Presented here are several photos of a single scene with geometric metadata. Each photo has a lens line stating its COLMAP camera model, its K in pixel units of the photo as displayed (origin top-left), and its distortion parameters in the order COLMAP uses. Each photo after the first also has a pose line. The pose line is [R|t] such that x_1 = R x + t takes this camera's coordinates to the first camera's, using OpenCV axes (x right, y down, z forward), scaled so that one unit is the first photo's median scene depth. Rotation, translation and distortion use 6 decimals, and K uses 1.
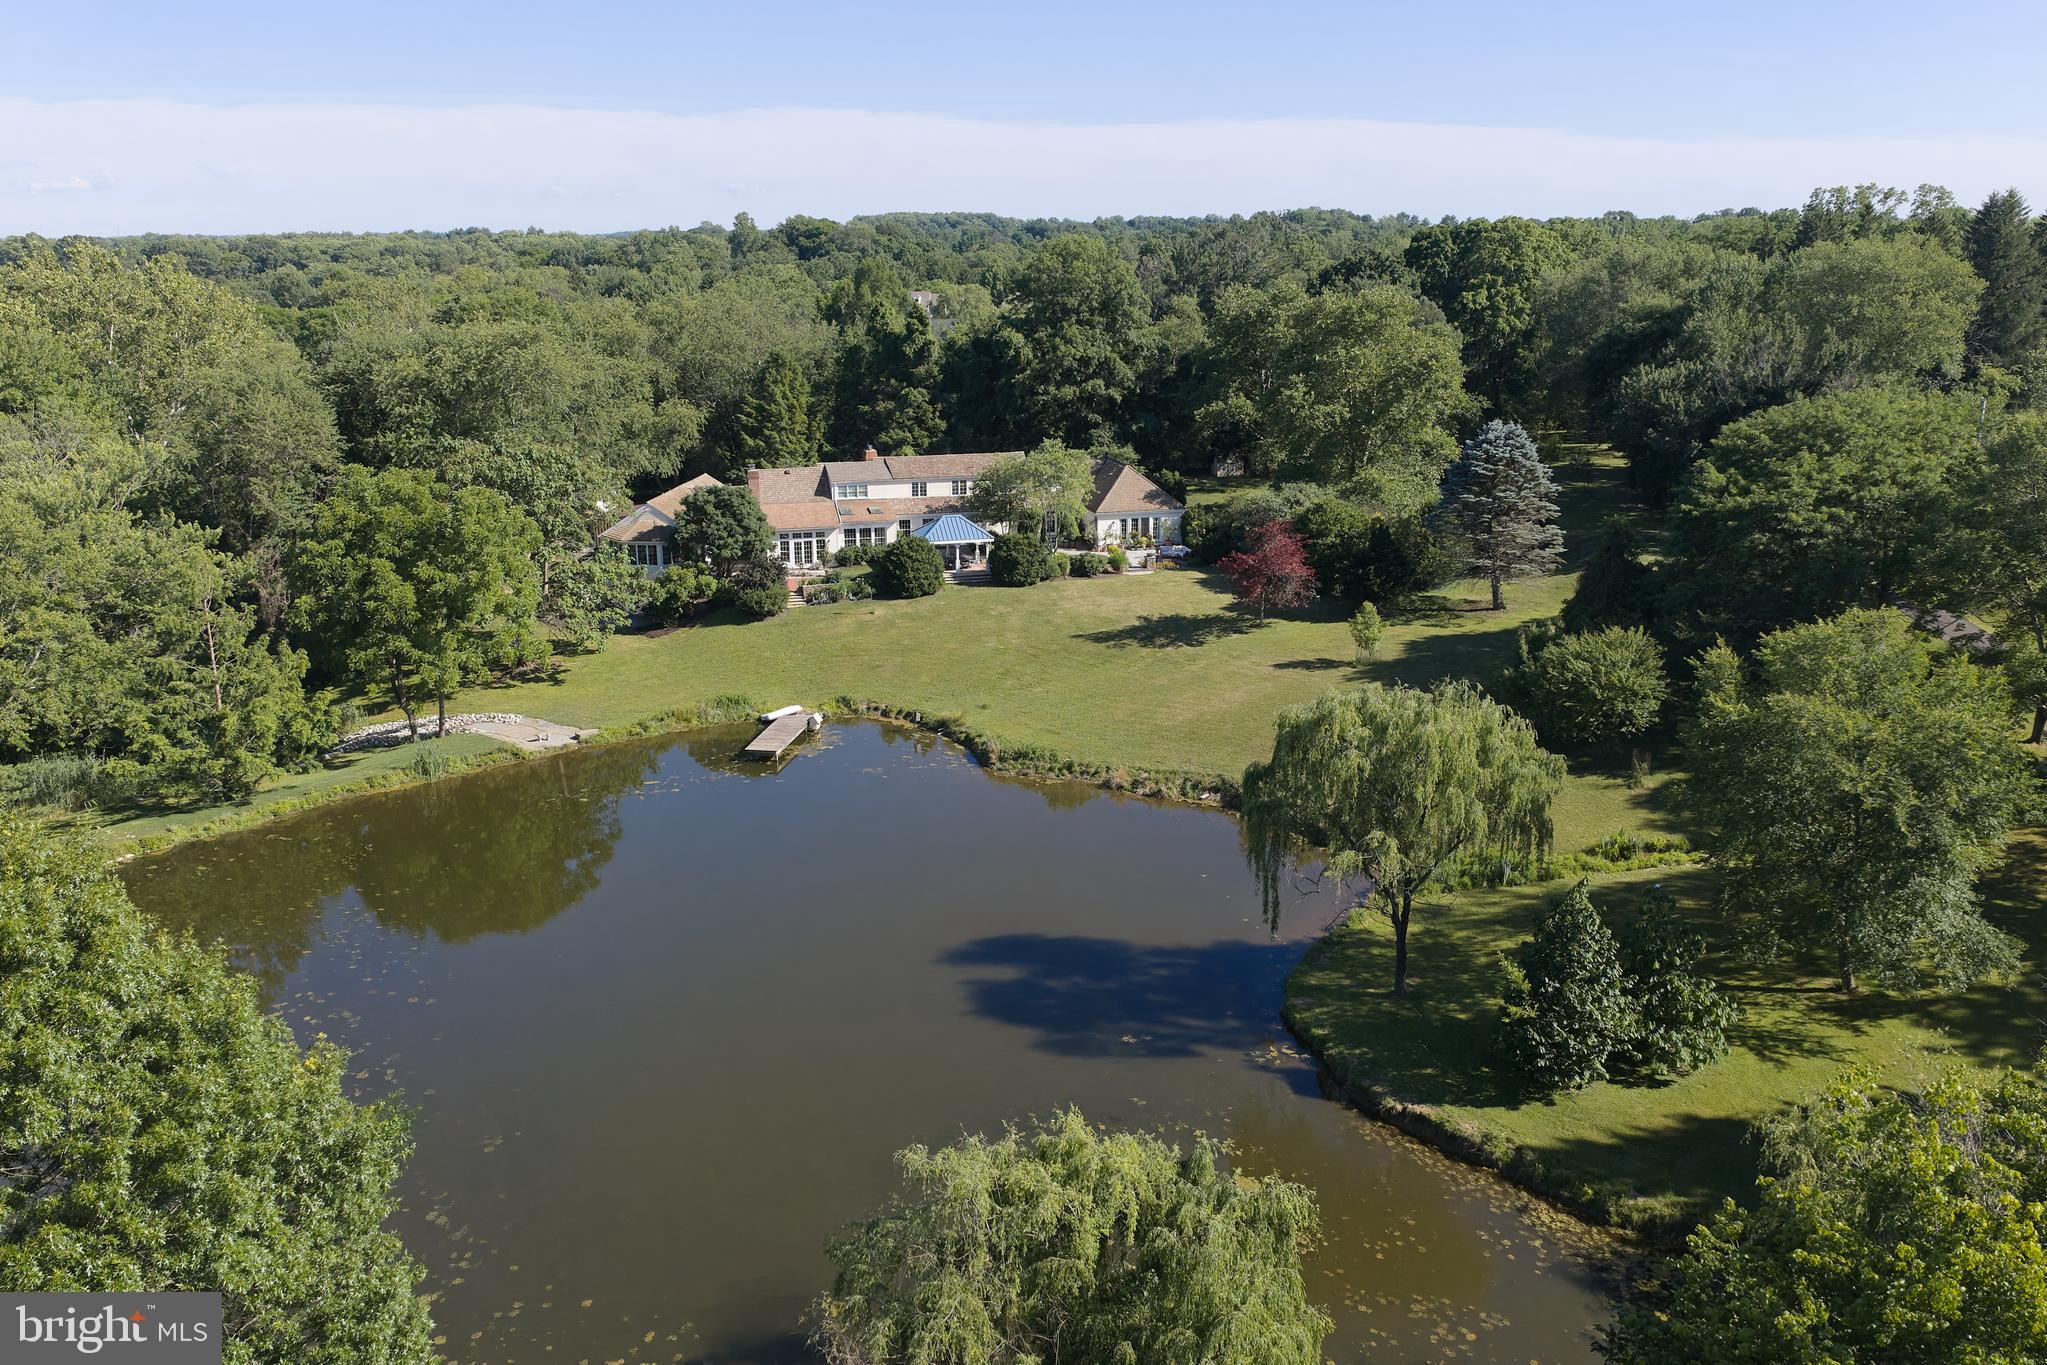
lens RADIAL K [[1718.8, 0, 1025.5], [0, 1718.8, 688.4], [0, 0, 1]] dist [0.000981, -0.002157]
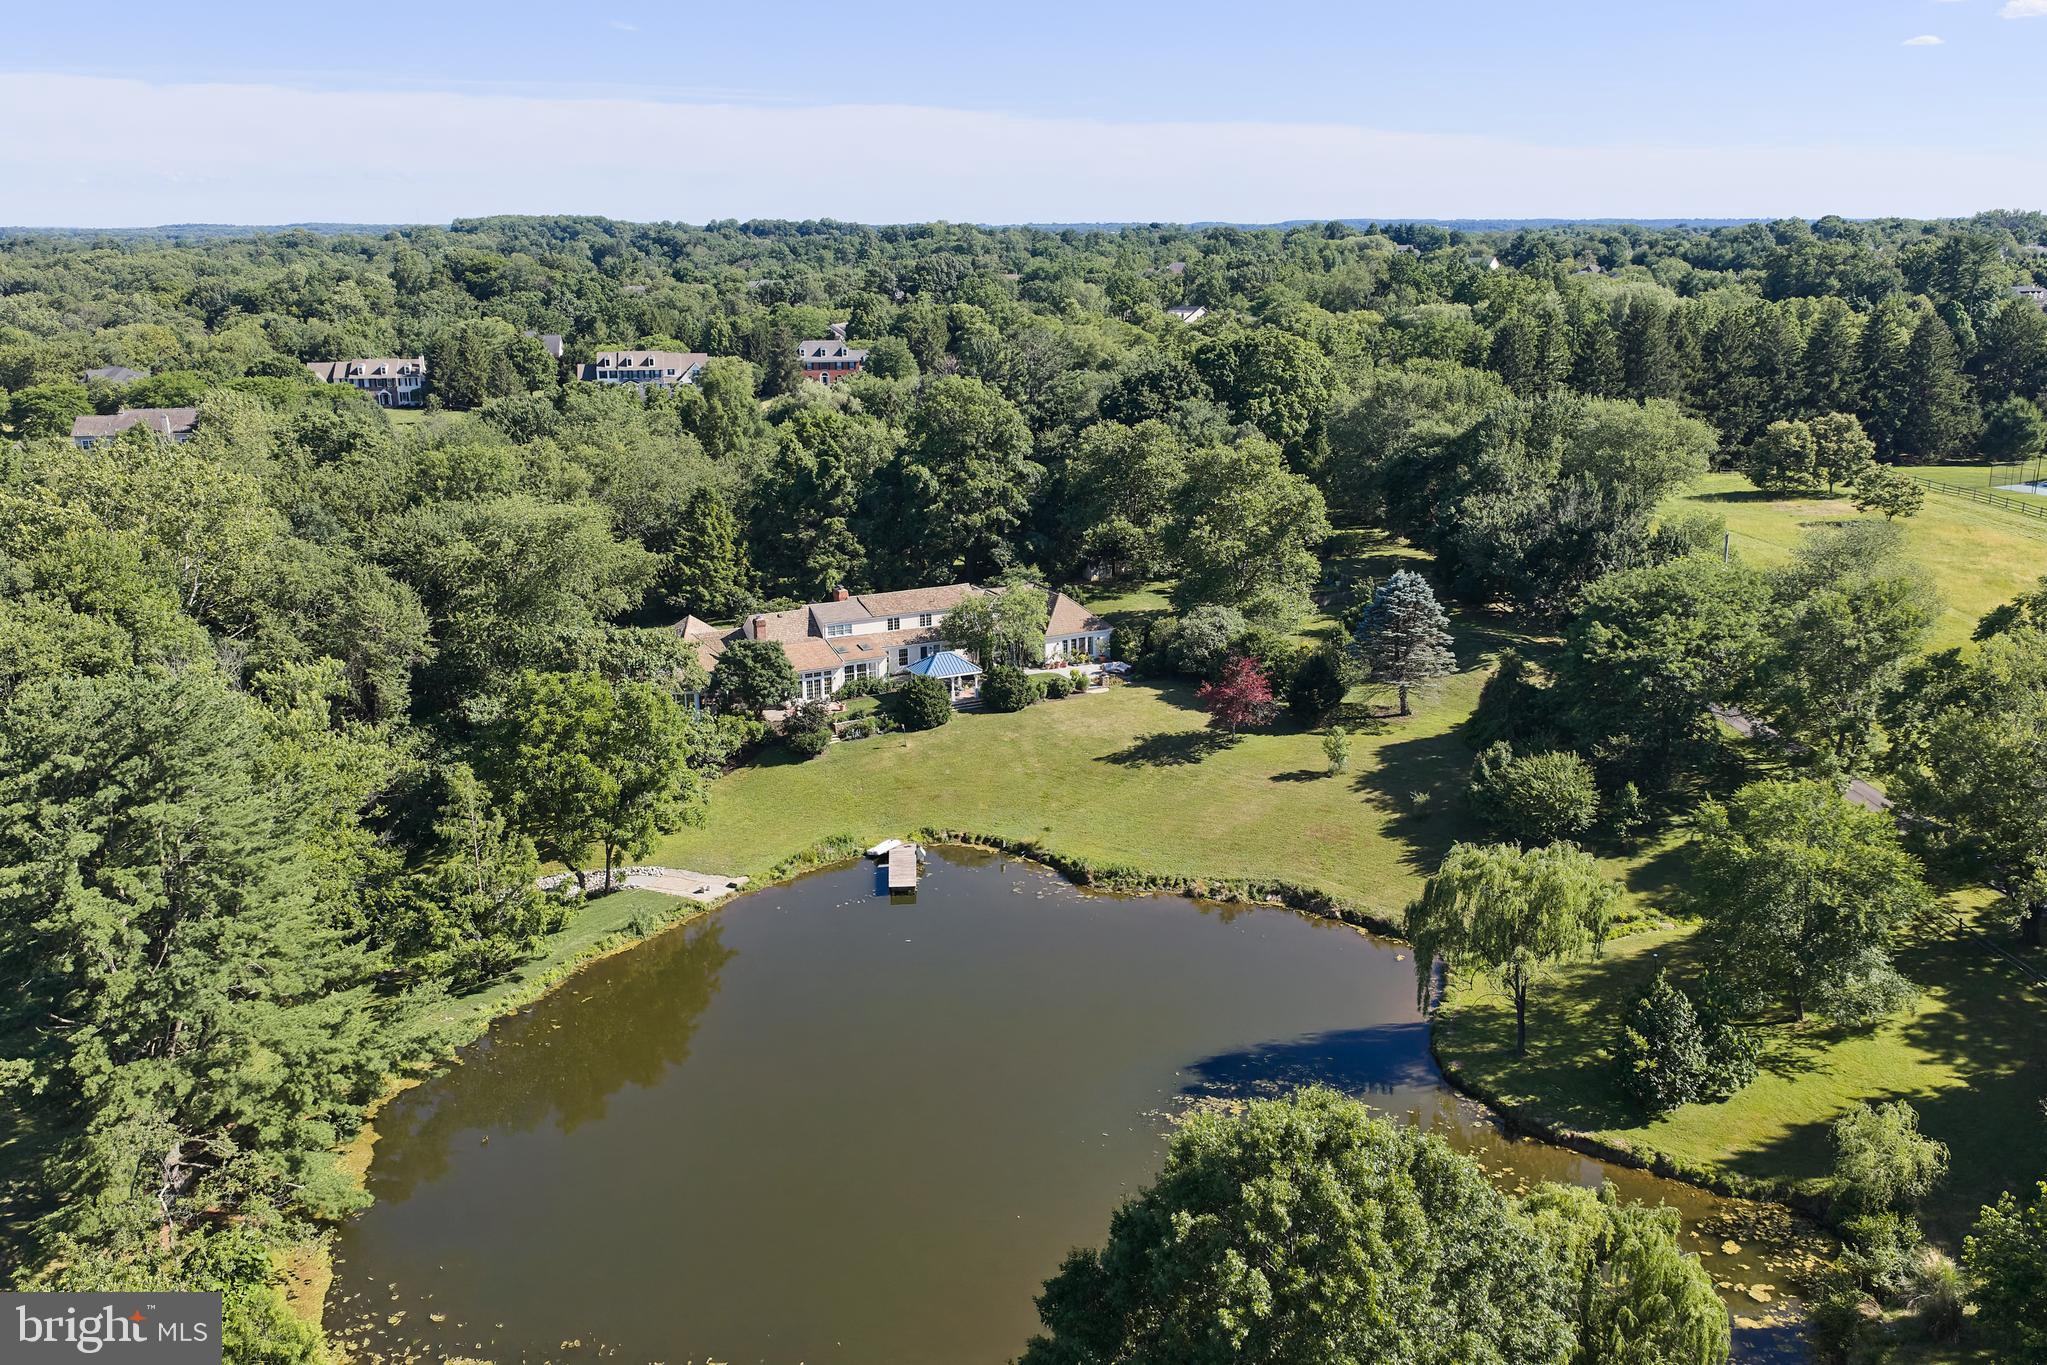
lens RADIAL K [[1718.8, 0, 1021.0], [0, 1718.8, 680.2], [0, 0, 1]] dist [0.000981, -0.002157]
pose [[0.973121, -0.061176, 0.222021, -0.260839], [0.060280, 0.998123, 0.010818, -0.093003], [-0.222266, 0.002856, 0.974982, -0.170673]]
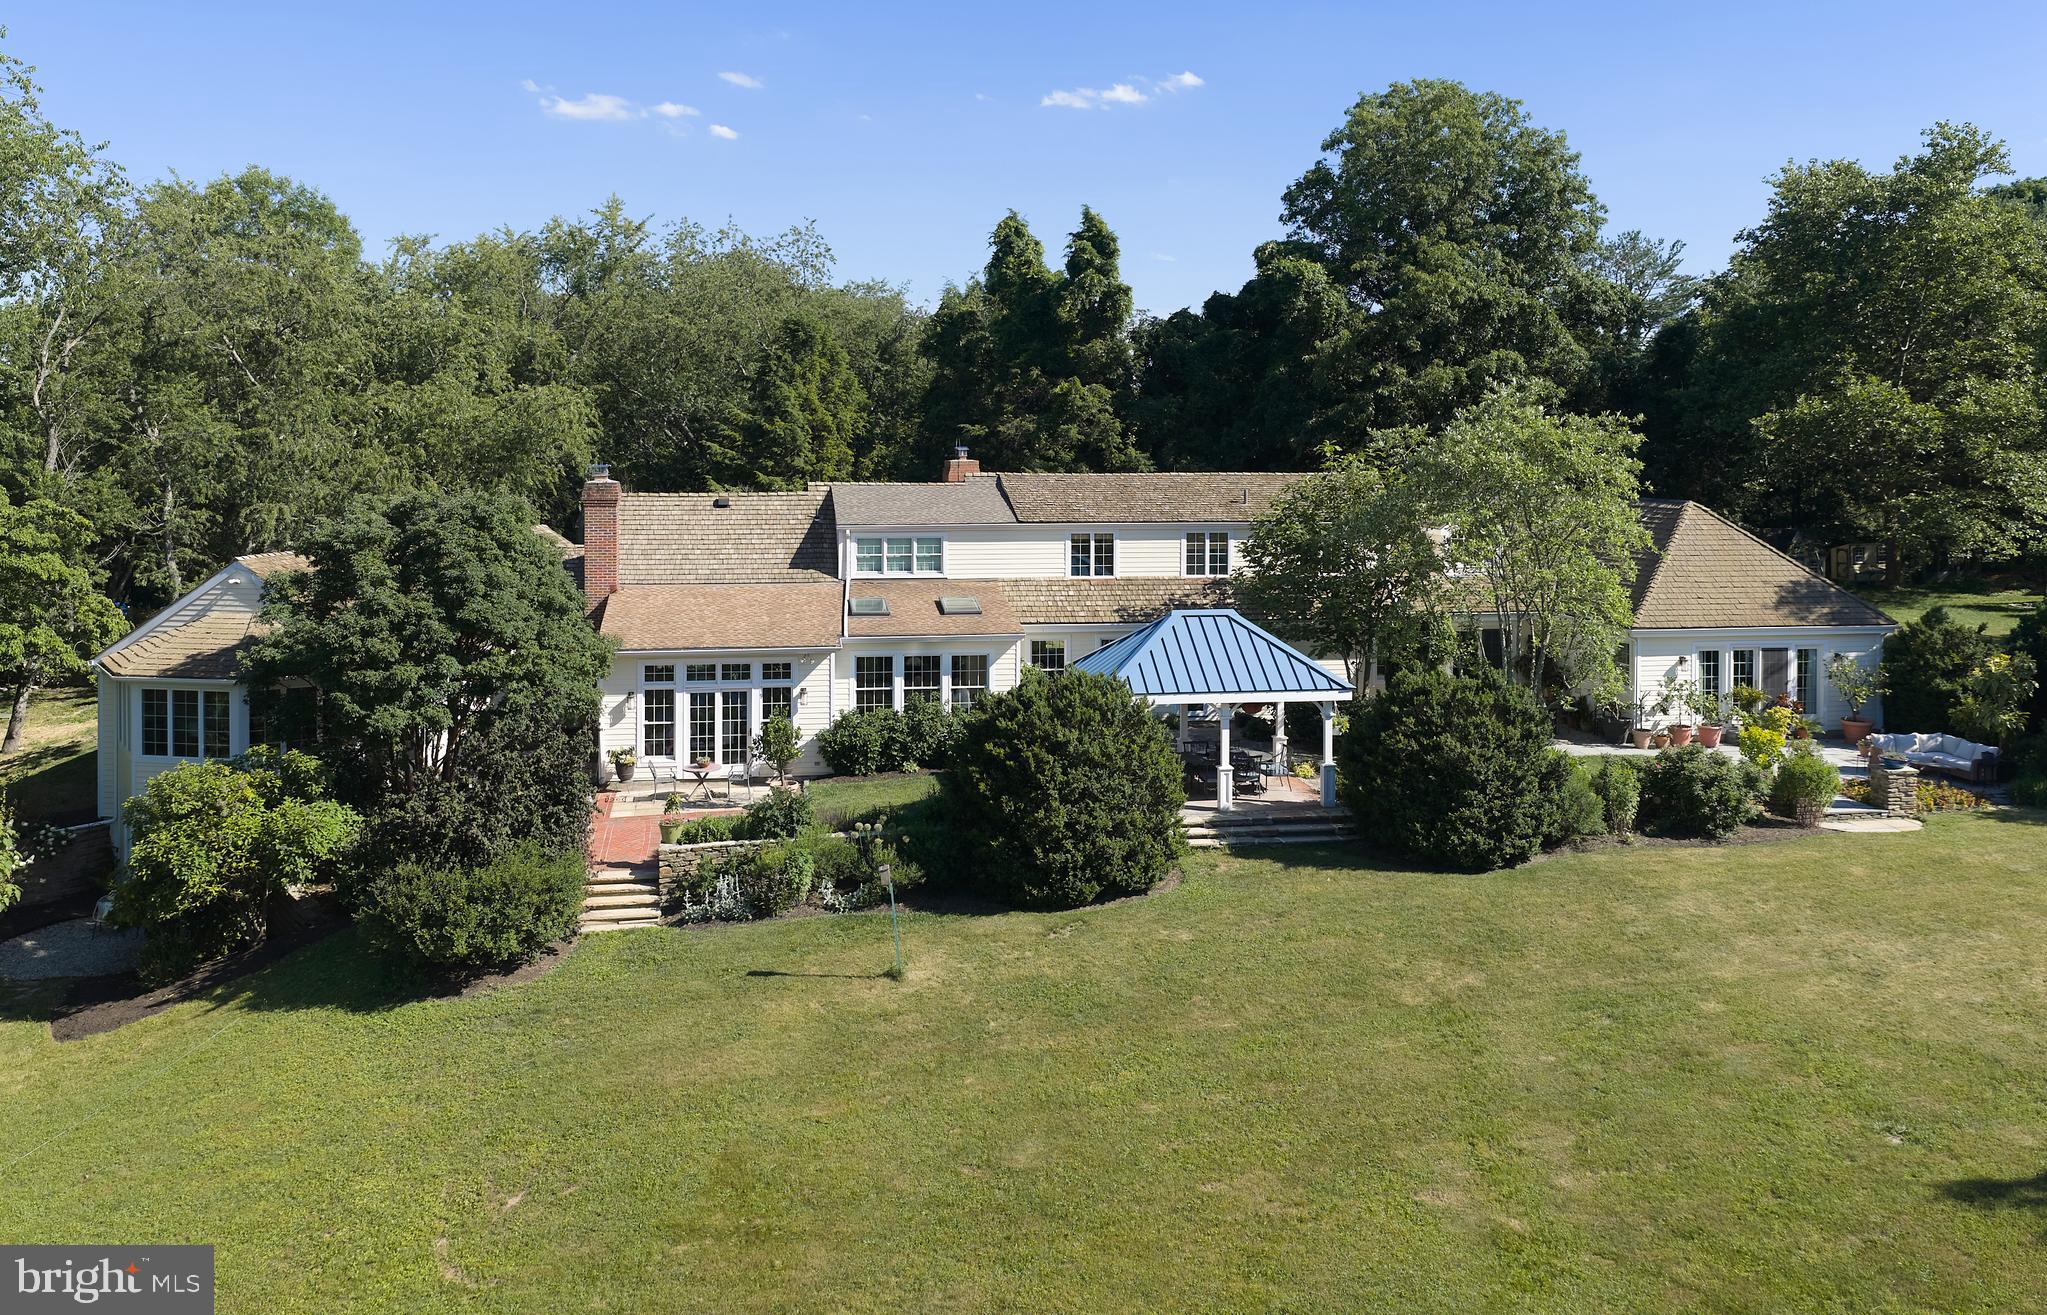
lens RADIAL K [[1722.5, 0, 1035.6], [0, 1722.5, 528.6], [0, 0, 1]] dist [0.002932, 0.003917]
pose [[0.996095, 0.011504, -0.087538, -0.046942], [-0.029585, 0.977646, -0.208166, -0.053089], [0.083186, 0.209942, 0.974168, 0.720544]]
